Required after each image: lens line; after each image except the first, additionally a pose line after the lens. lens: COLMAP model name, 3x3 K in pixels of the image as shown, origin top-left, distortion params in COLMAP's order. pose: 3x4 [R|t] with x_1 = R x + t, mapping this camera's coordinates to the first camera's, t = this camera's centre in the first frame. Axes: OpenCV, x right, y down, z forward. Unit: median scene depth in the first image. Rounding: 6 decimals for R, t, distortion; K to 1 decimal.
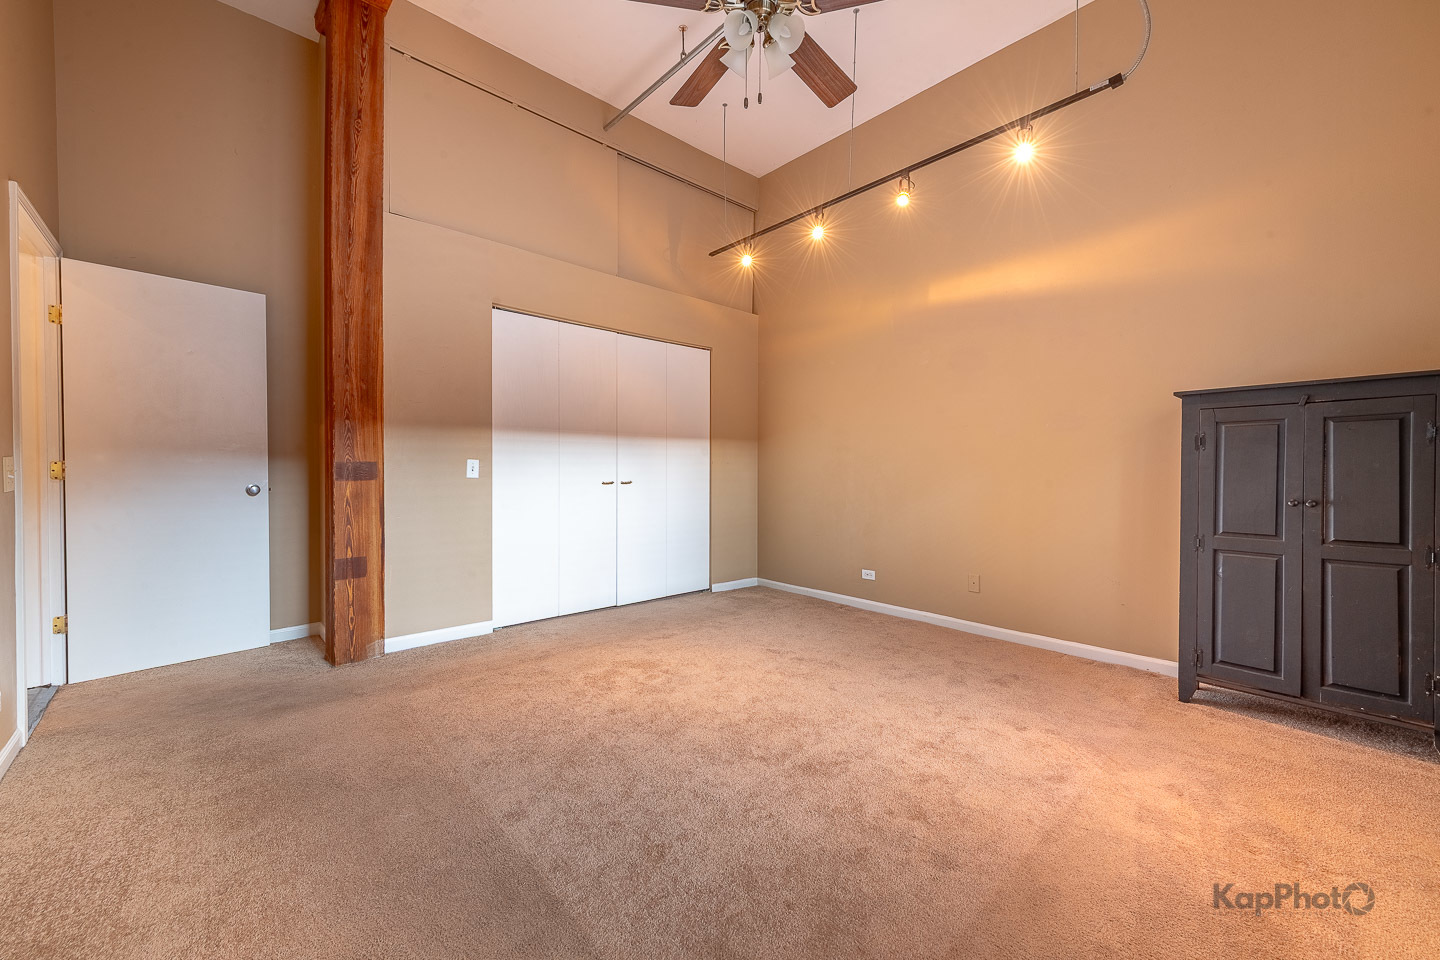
lens RADIAL K [[566.6, 0, 723.2], [0, 566.6, 475.2], [0, 0, 1]] dist [0.003169, -0.000028]
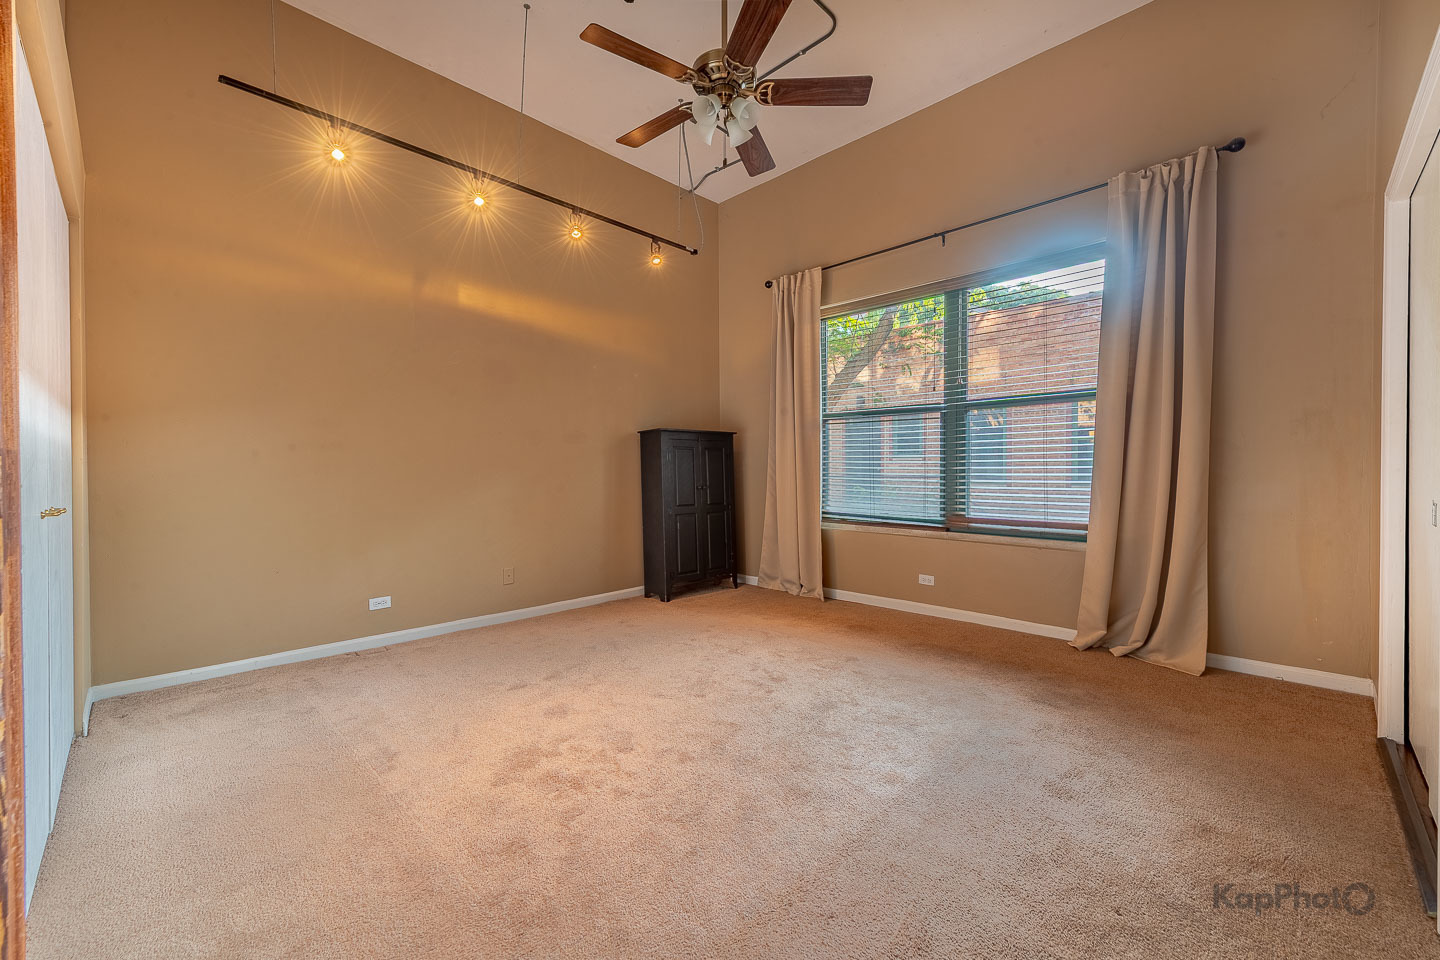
lens RADIAL K [[566.6, 0, 723.2], [0, 566.6, 475.2], [0, 0, 1]] dist [0.003169, -0.000028]
pose [[-0.056221, -0.010280, 0.998365, -0.830092], [0.014103, 0.999839, 0.011089, -0.014756], [-0.998319, 0.014703, -0.056067, 0.783899]]
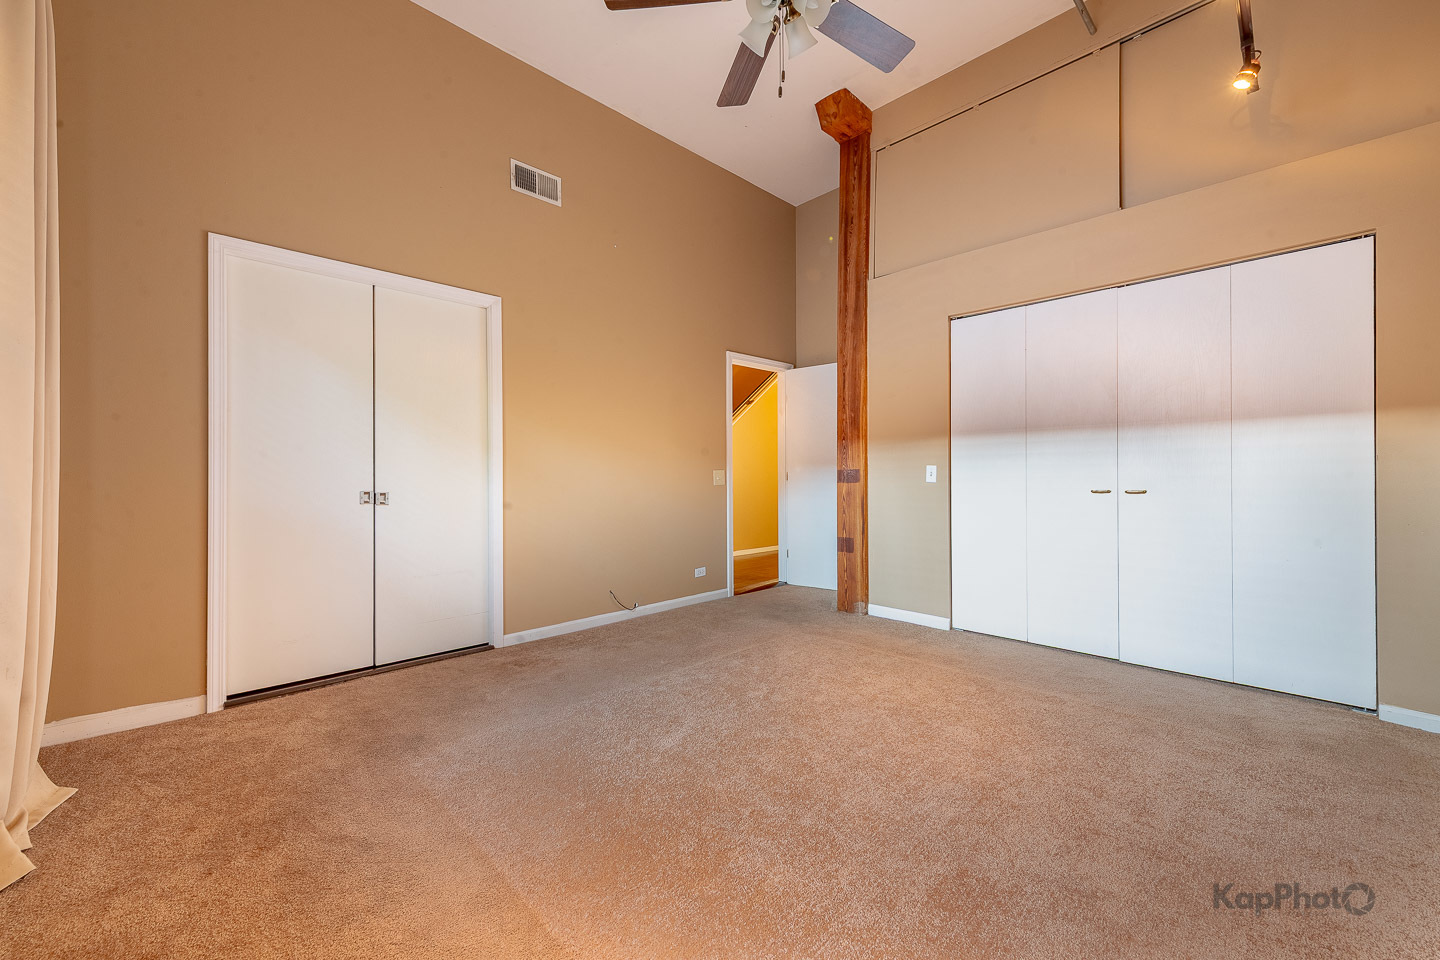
lens RADIAL K [[566.6, 0, 723.2], [0, 566.6, 475.2], [0, 0, 1]] dist [0.003169, -0.000028]
pose [[0.025037, -0.004556, -0.999676, 0.735962], [-0.007820, 0.999958, -0.004754, -0.000616], [0.999656, 0.007937, 0.025000, 0.649129]]
